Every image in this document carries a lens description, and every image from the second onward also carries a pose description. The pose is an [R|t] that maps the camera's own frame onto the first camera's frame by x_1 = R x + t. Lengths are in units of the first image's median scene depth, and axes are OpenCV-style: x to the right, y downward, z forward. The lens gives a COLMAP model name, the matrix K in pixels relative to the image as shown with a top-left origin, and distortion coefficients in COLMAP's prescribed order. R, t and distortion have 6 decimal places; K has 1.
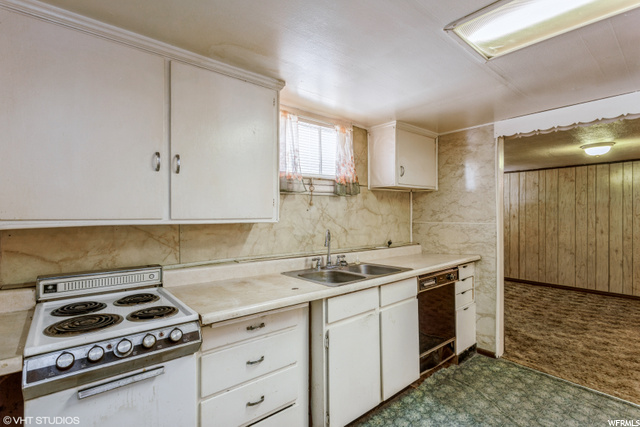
lens RADIAL K [[303.7, 0, 318.6], [0, 303.7, 213.5], [0, 0, 1]] dist [0.002866, 0.000811]
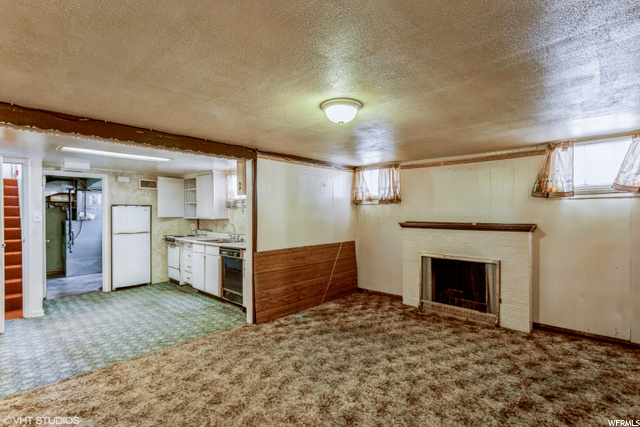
lens RADIAL K [[303.7, 0, 318.5], [0, 303.7, 214.3], [0, 0, 1]] dist [0.002866, 0.000811]
pose [[0.119924, 0.007858, -0.992752, 1.116190], [0.004517, 0.999954, 0.008461, -0.008552], [0.992773, -0.005499, 0.119883, 0.655276]]
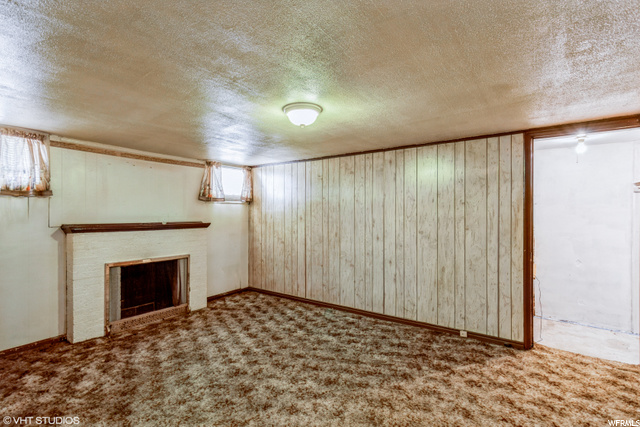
lens RADIAL K [[303.7, 0, 320.7], [0, 303.7, 214.4], [0, 0, 1]] dist [0.002866, 0.000811]
pose [[0.966777, 0.002910, 0.255604, 0.582551], [-0.003624, 0.999991, 0.002322, -0.001985], [-0.255595, -0.003171, 0.966779, 0.277722]]
